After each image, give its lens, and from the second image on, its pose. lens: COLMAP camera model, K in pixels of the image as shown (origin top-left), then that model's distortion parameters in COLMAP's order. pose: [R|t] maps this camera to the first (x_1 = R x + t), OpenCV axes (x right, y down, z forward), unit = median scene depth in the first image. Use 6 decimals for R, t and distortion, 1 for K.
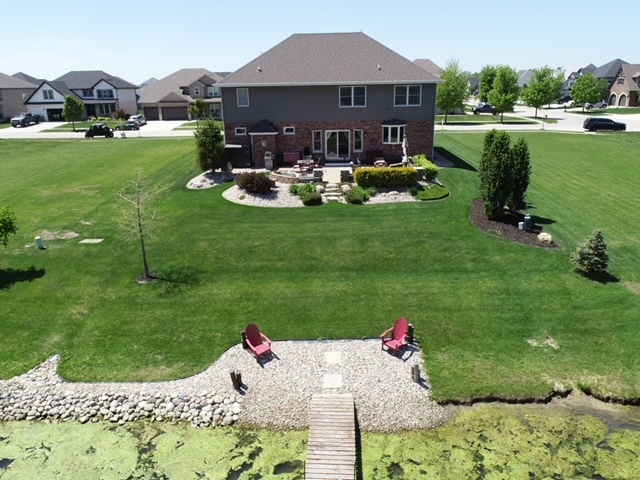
lens RADIAL K [[481.9, 0, 320.7], [0, 481.9, 239.6], [0, 0, 1]] dist [-0.001135, 0.001933]
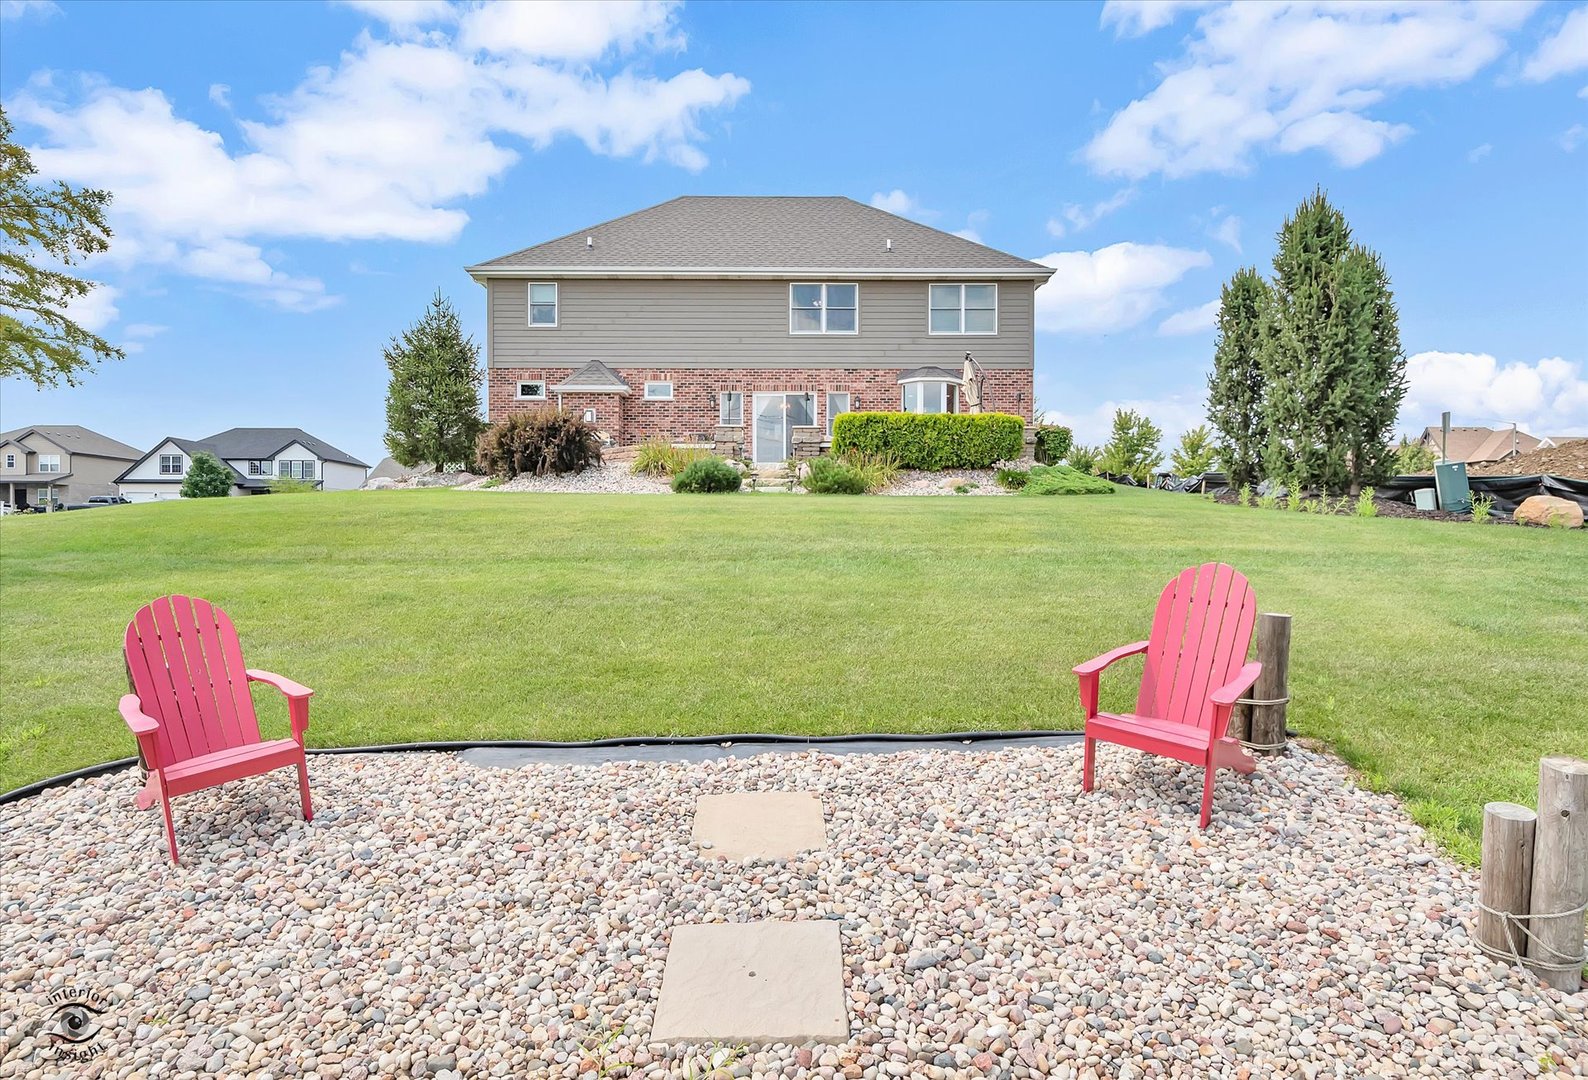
lens RADIAL K [[921.7, 0, 791.3], [0, 921.7, 549.8], [0, 0, 1]] dist [0.000779, -0.000864]
pose [[0.998816, 0.019363, 0.044634, 0.009587], [-0.005257, 0.954971, -0.296652, 0.112985], [-0.048368, 0.296066, 0.953942, 0.333378]]
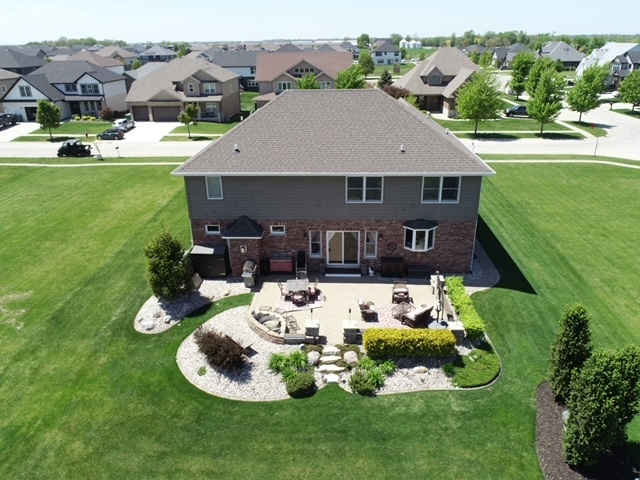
lens RADIAL K [[481.9, 0, 321.2], [0, 481.9, 238.5], [0, 0, 1]] dist [-0.001135, 0.001933]
pose [[0.999569, 0.013600, -0.026022, 0.020838], [-0.011427, 0.996573, 0.081922, -0.276014], [0.027047, -0.081589, 0.996299, 0.264314]]
